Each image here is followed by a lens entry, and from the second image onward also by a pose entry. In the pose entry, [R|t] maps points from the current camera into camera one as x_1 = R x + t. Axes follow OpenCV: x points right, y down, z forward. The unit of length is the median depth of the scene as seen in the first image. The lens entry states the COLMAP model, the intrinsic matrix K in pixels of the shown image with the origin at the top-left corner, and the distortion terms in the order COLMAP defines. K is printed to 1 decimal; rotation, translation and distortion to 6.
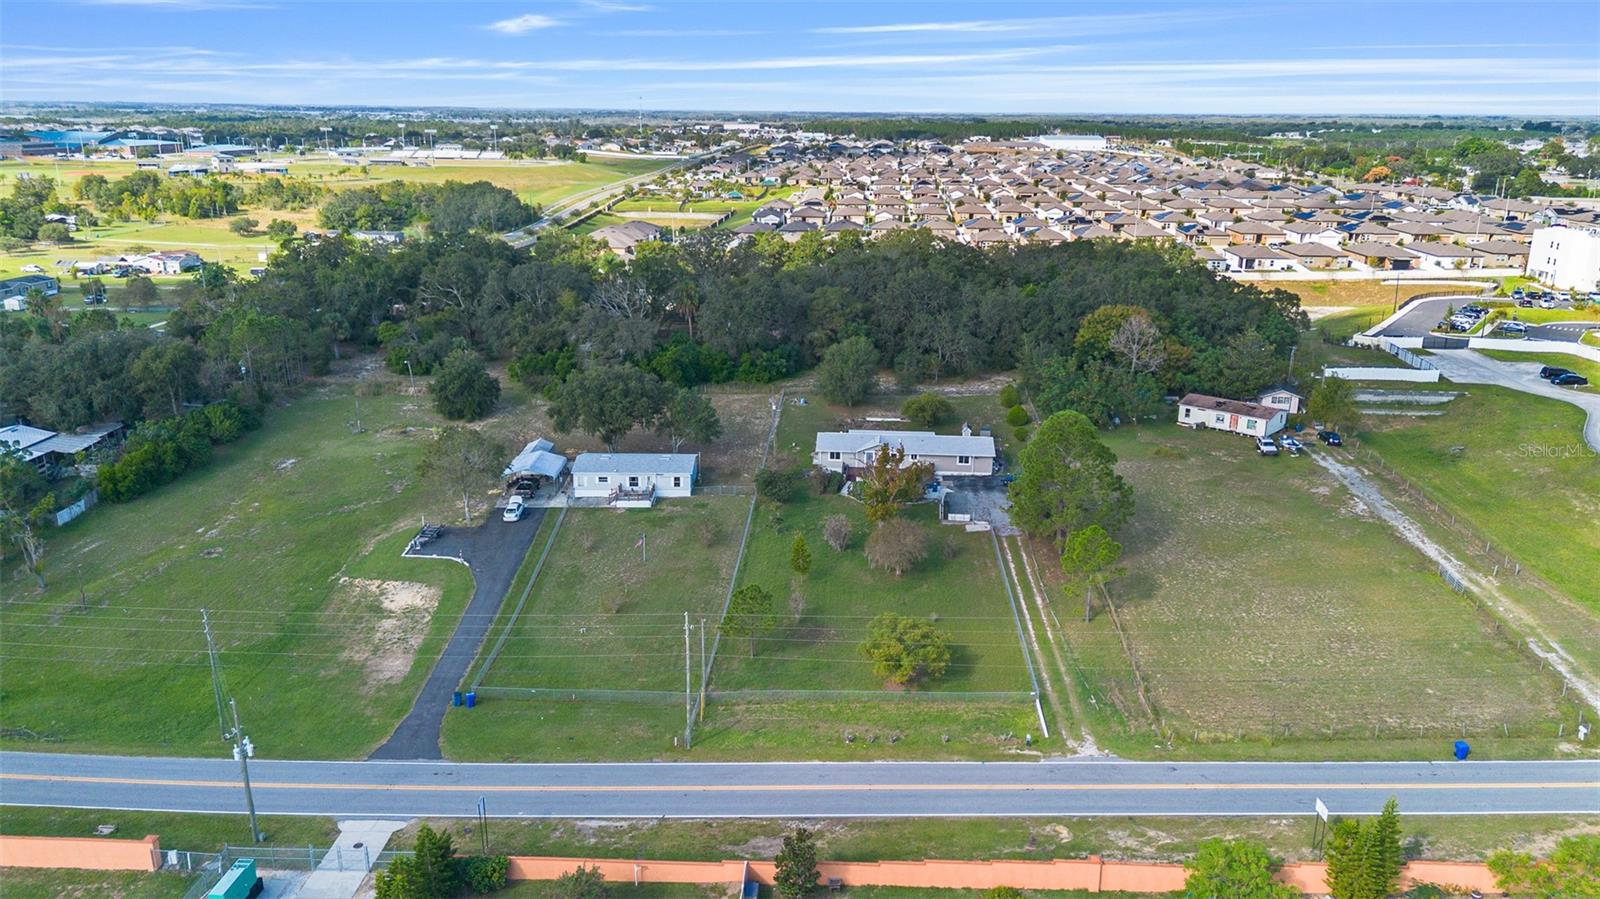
lens RADIAL K [[1119.6, 0, 801.8], [0, 1119.6, 459.7], [0, 0, 1]] dist [0.105979, -0.132528]
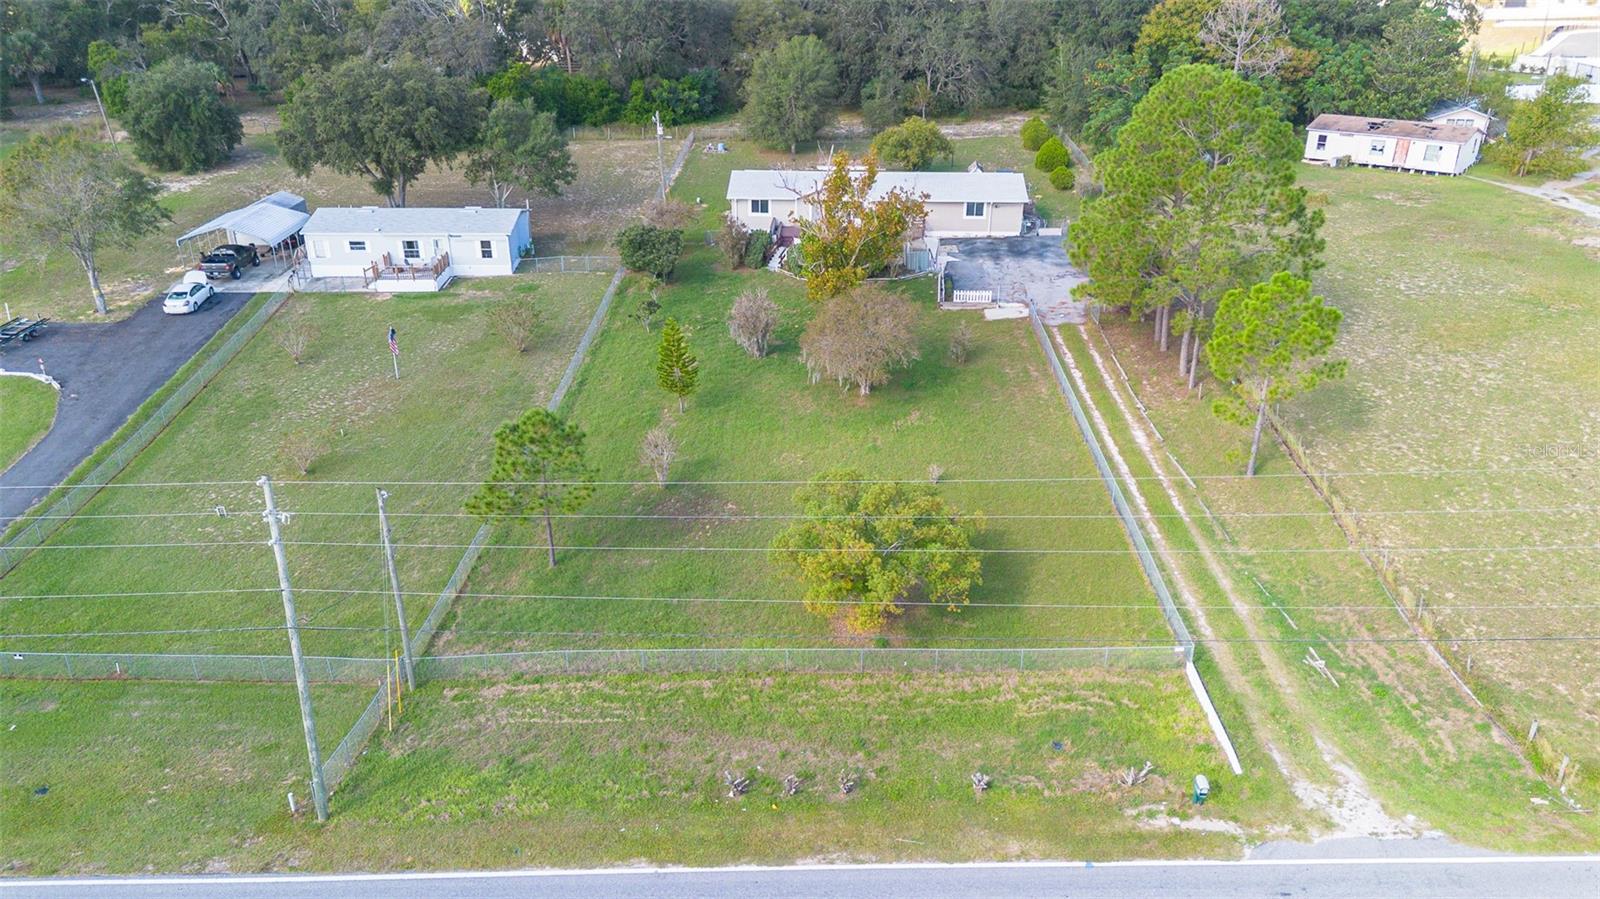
lens RADIAL K [[1119.6, 0, 801.8], [0, 1119.6, 459.7], [0, 0, 1]] dist [0.105979, -0.132528]
pose [[0.999586, -0.015866, 0.023984, 0.039036], [0.012589, 0.991291, 0.131083, 0.056937], [-0.025854, -0.130727, 0.991081, 0.425616]]
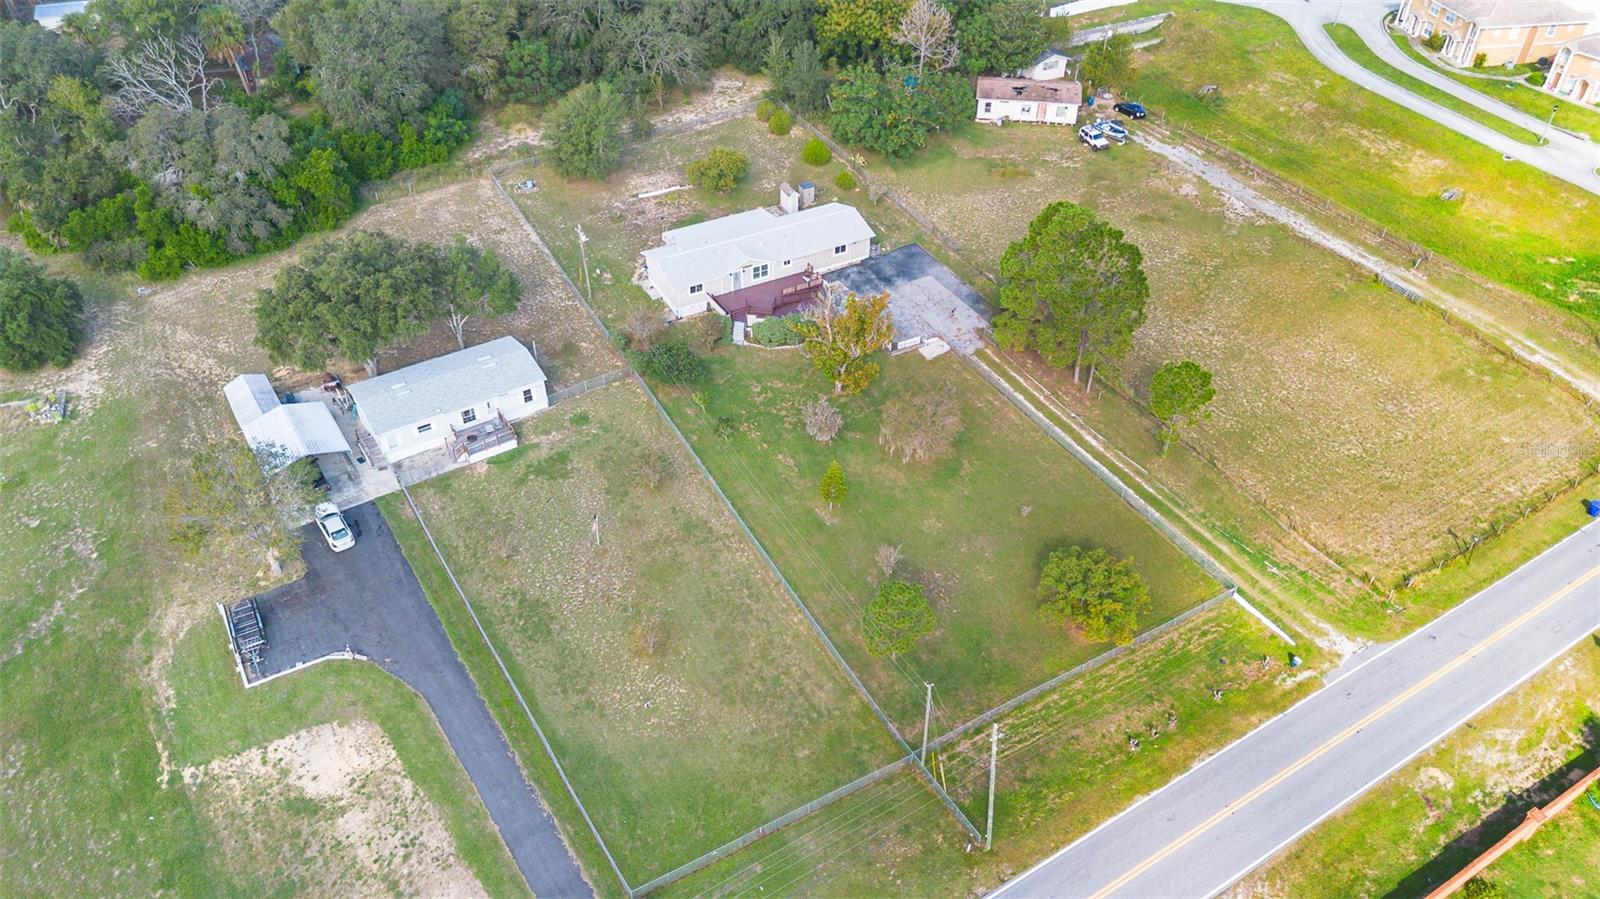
lens RADIAL K [[1119.6, 0, 801.8], [0, 1119.6, 459.7], [0, 0, 1]] dist [0.105979, -0.132528]
pose [[0.834681, -0.353226, 0.422539, -0.302692], [0.167906, 0.893916, 0.415598, -0.225932], [-0.524514, -0.275944, 0.805444, 0.348529]]
